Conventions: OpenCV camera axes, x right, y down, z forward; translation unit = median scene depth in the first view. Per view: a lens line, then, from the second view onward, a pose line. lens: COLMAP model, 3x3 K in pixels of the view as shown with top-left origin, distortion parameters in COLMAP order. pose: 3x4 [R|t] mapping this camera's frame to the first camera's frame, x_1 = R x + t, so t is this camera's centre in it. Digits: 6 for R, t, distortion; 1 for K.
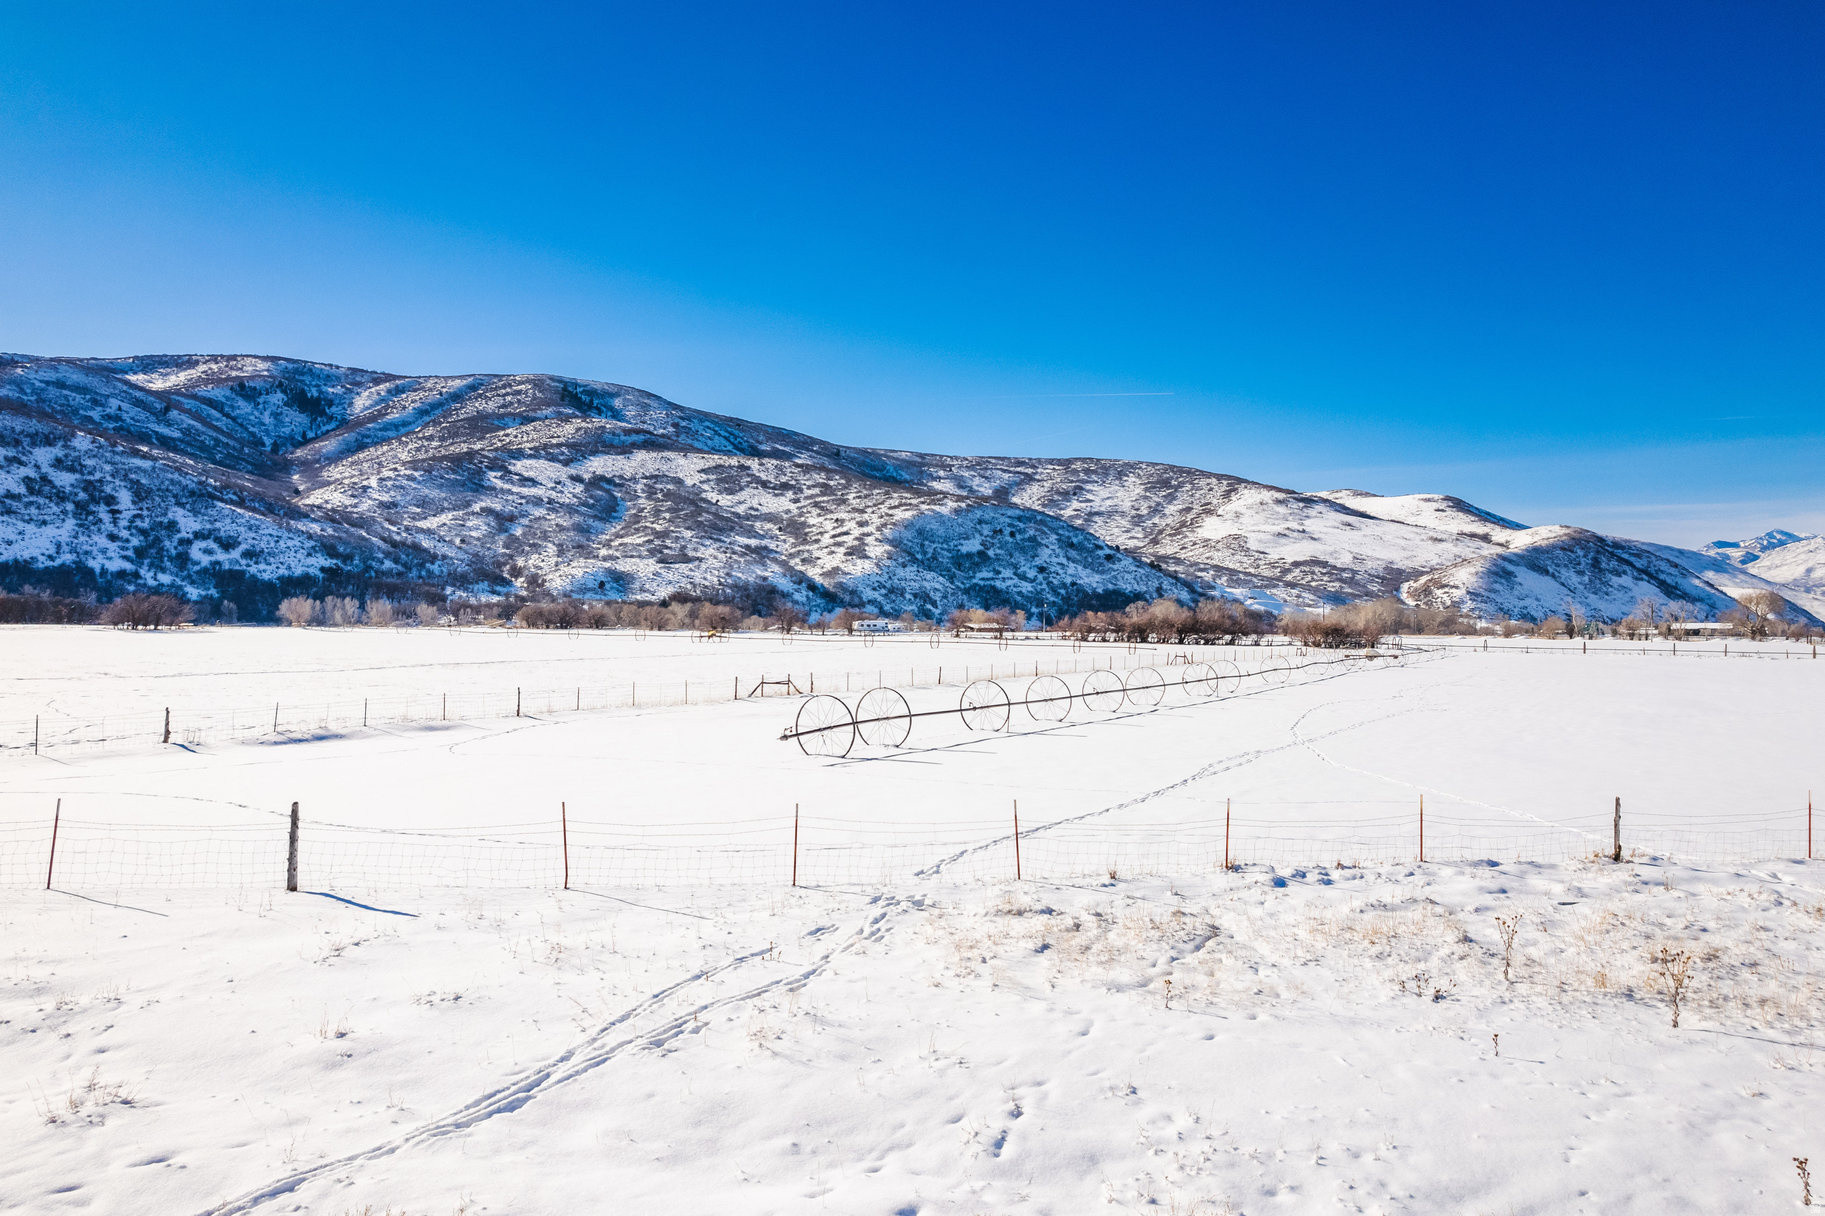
lens RADIAL K [[1263.2, 0, 917.2], [0, 1263.2, 611.4], [0, 0, 1]] dist [-0.076951, 0.069175]
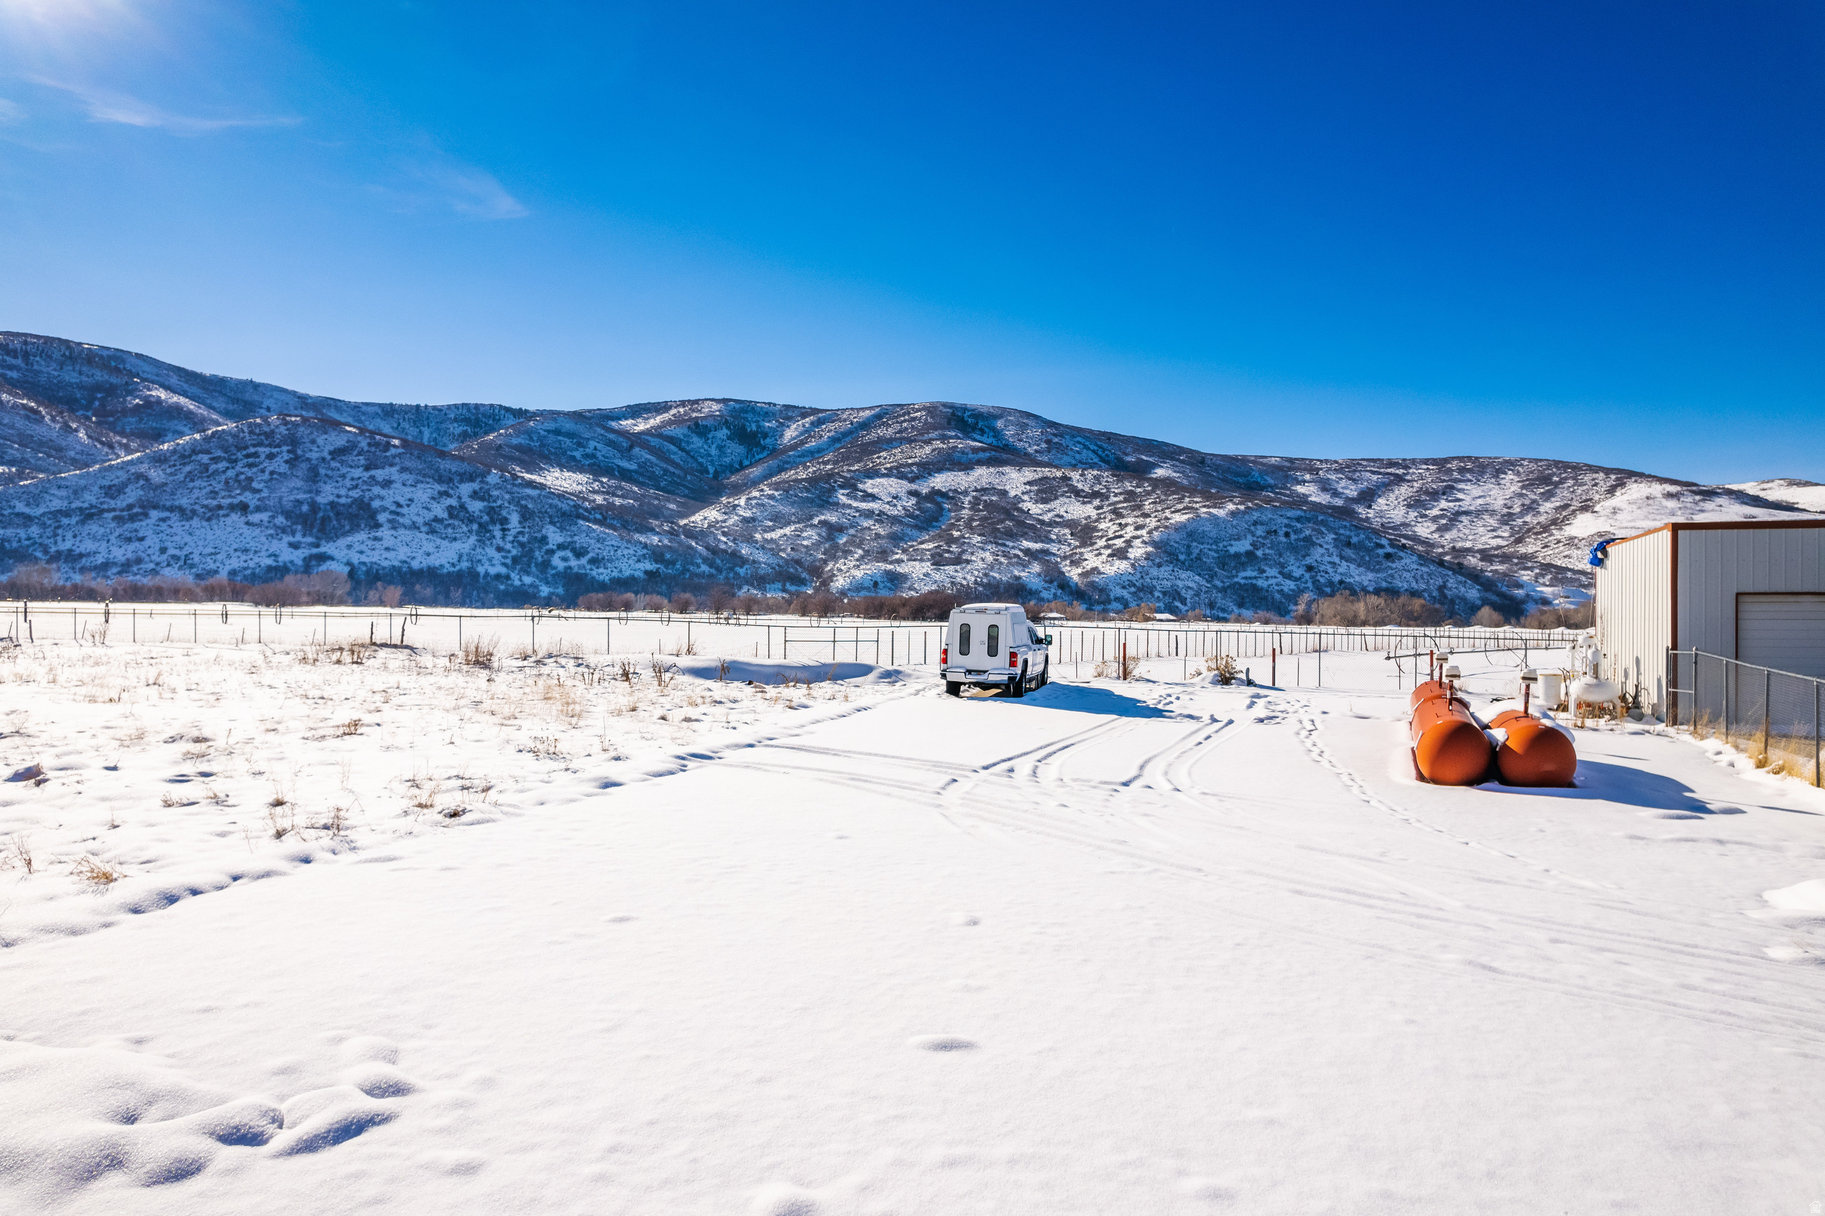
lens RADIAL K [[1180.7, 0, 910.2], [0, 1180.7, 608.5], [0, 0, 1]] dist [-0.081306, 0.073697]
pose [[0.936316, 0.001902, -0.351154, 0.115033], [-0.003348, 0.999988, -0.003511, 0.003779], [0.351143, 0.004463, 0.936311, -0.011852]]
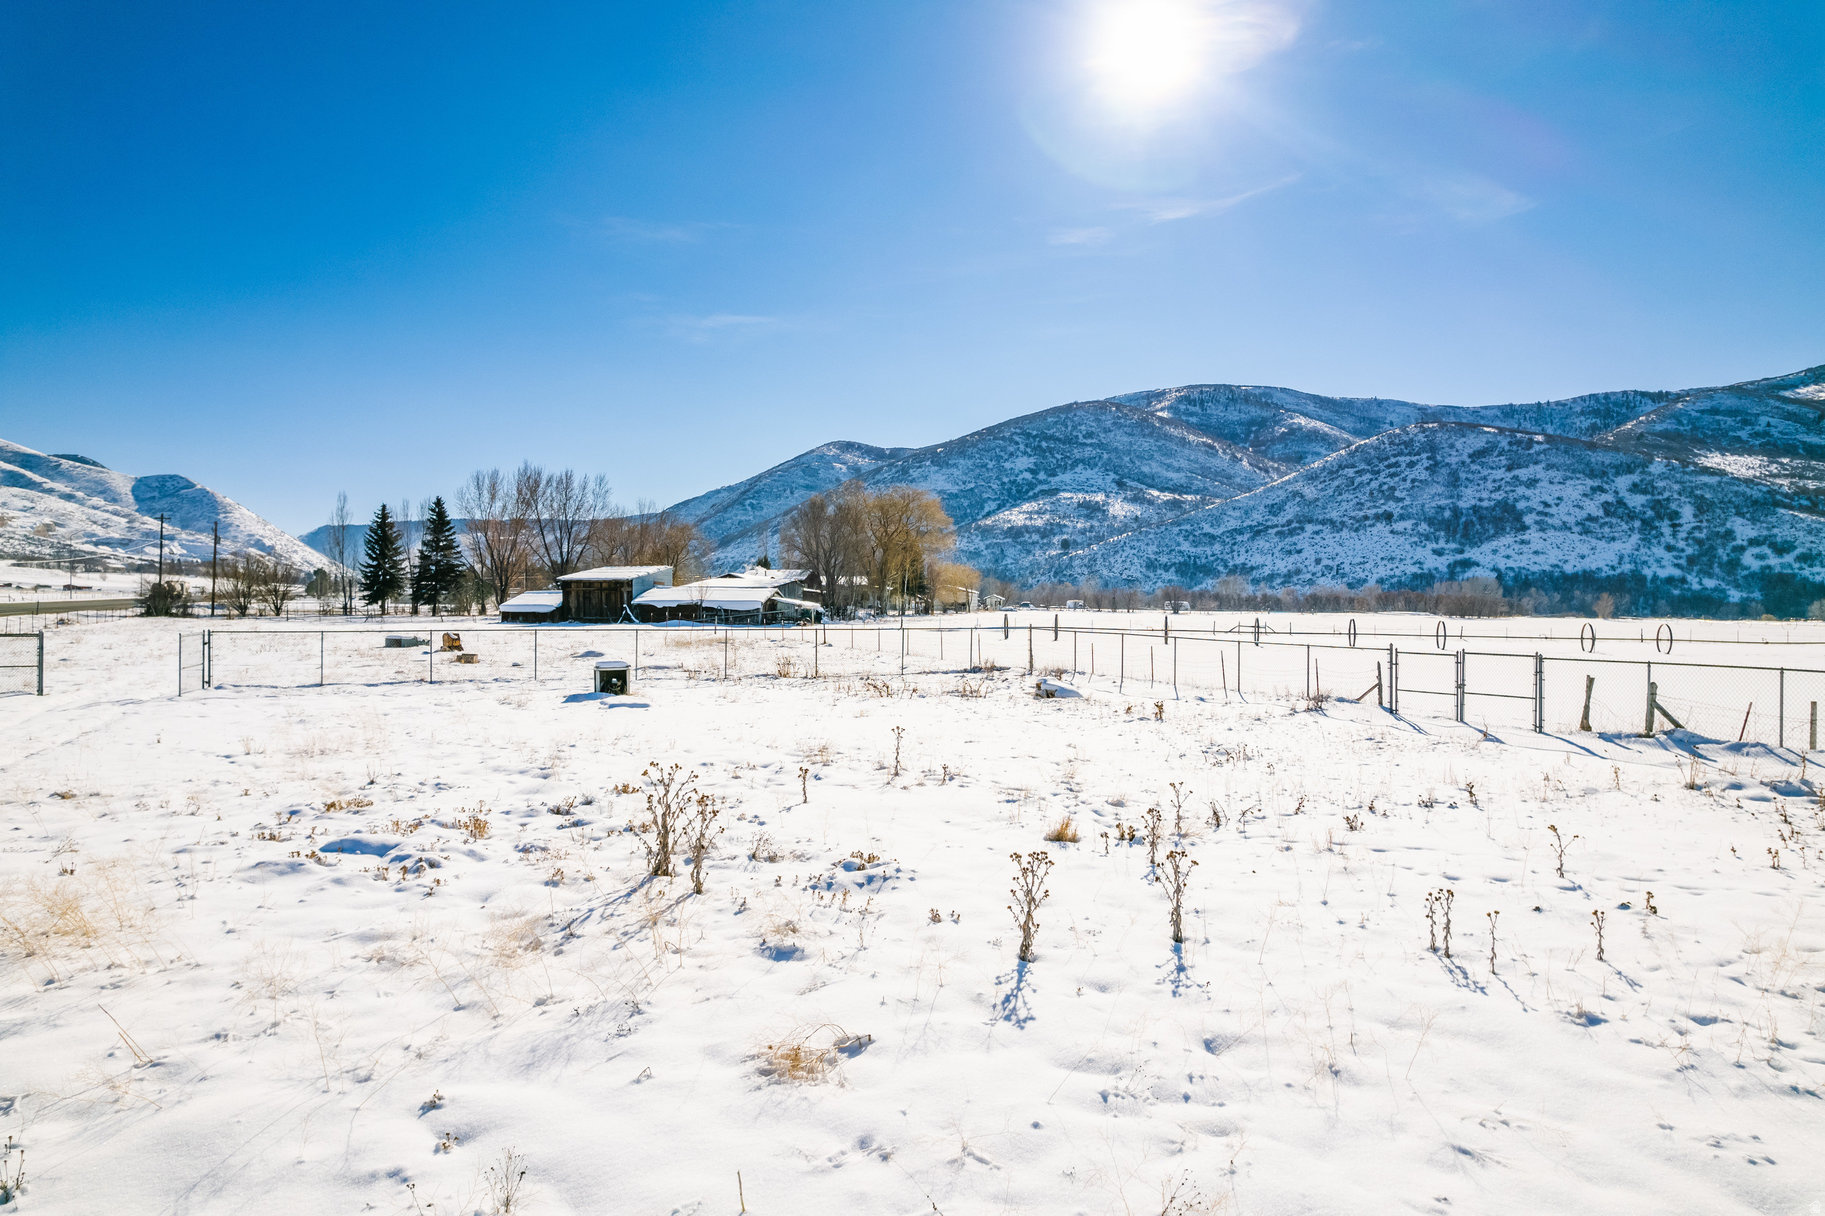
lens RADIAL K [[1165.3, 0, 914.0], [0, 1165.3, 619.1], [0, 0, 1]] dist [-0.078213, 0.066172]
pose [[0.314705, 0.006500, -0.949167, 0.074397], [-0.006010, 0.999970, 0.004855, 0.002793], [0.949170, 0.004177, 0.314735, 0.002135]]
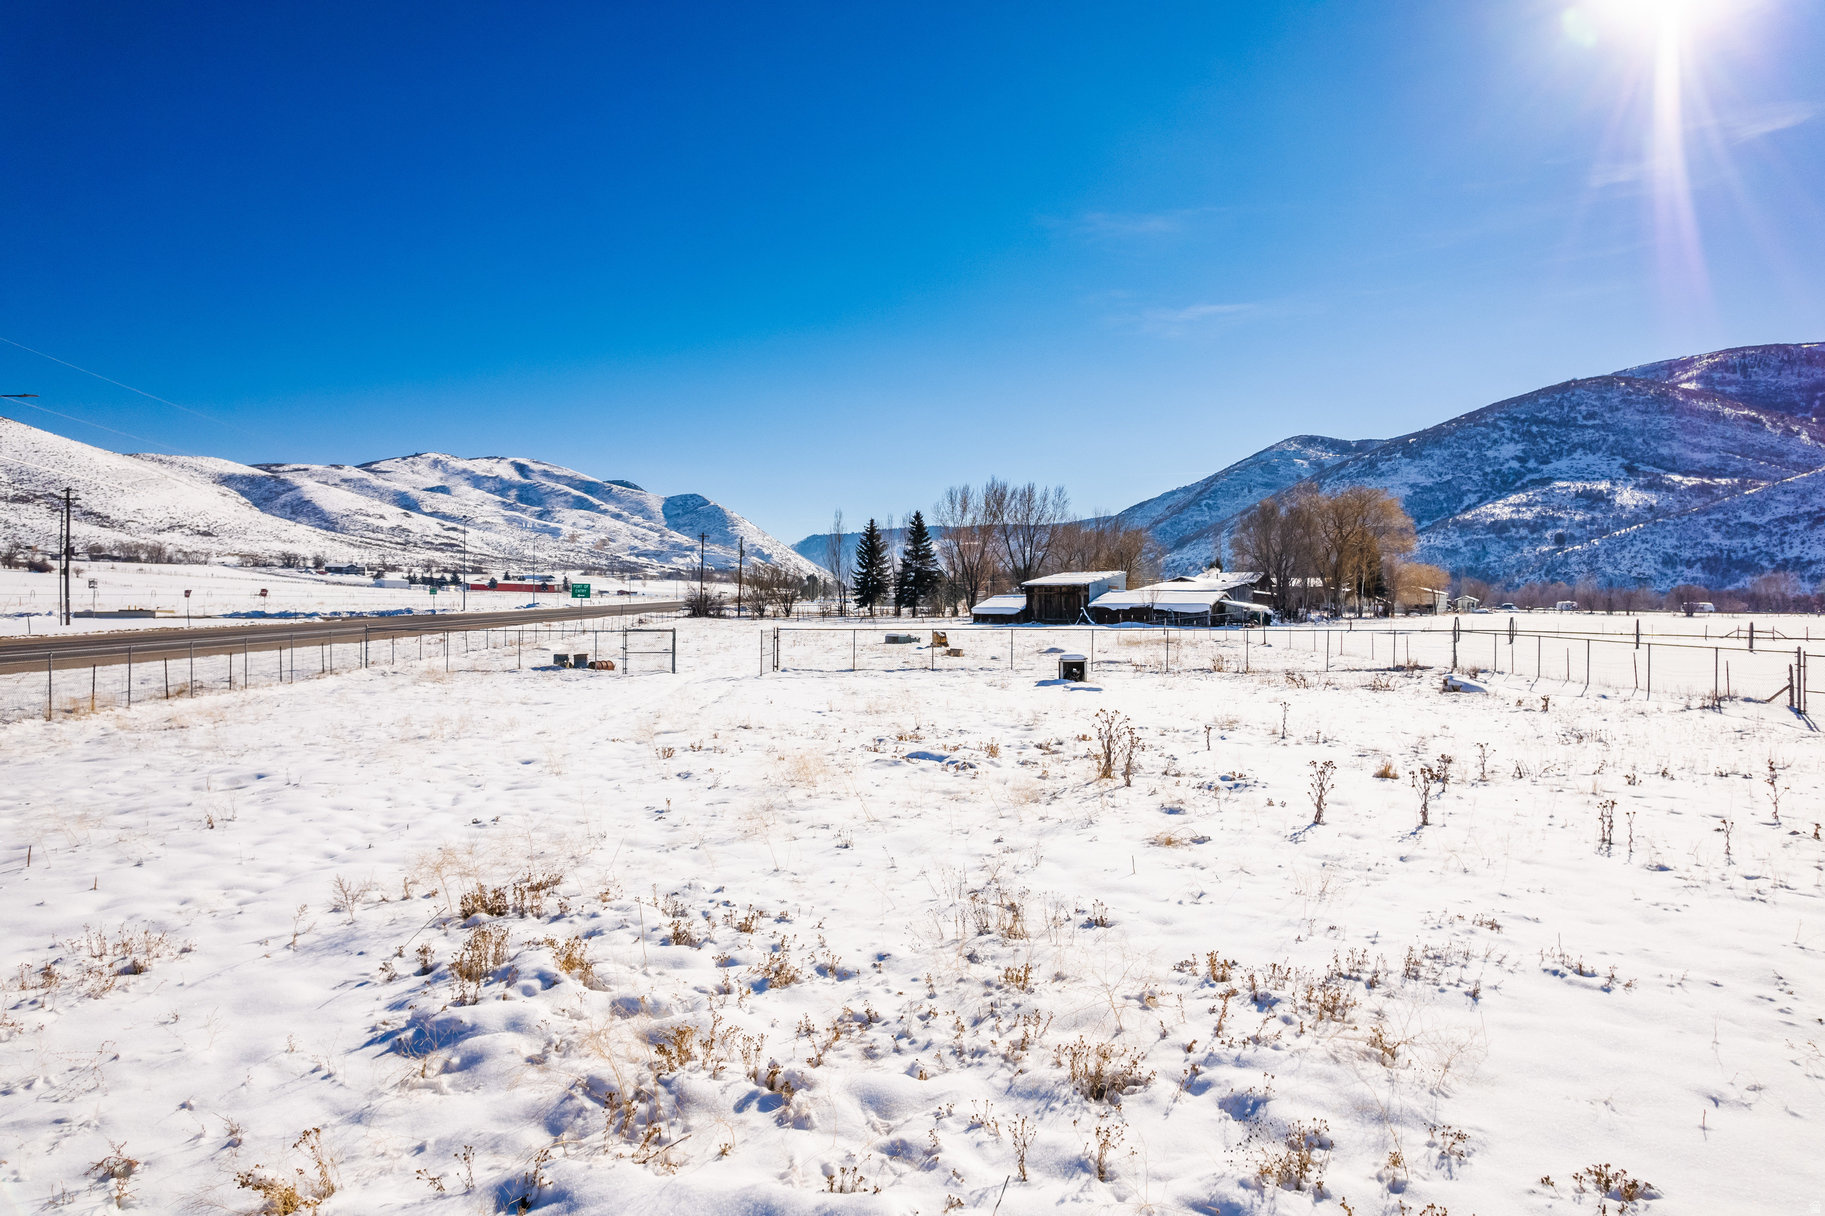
lens RADIAL K [[1166.7, 0, 911.3], [0, 1166.7, 617.9], [0, 0, 1]] dist [-0.086138, 0.074531]
pose [[-0.069336, 0.004370, -0.997584, 0.081676], [-0.007335, 0.999961, 0.004891, 0.002751], [0.997566, 0.007657, -0.069301, 0.001518]]
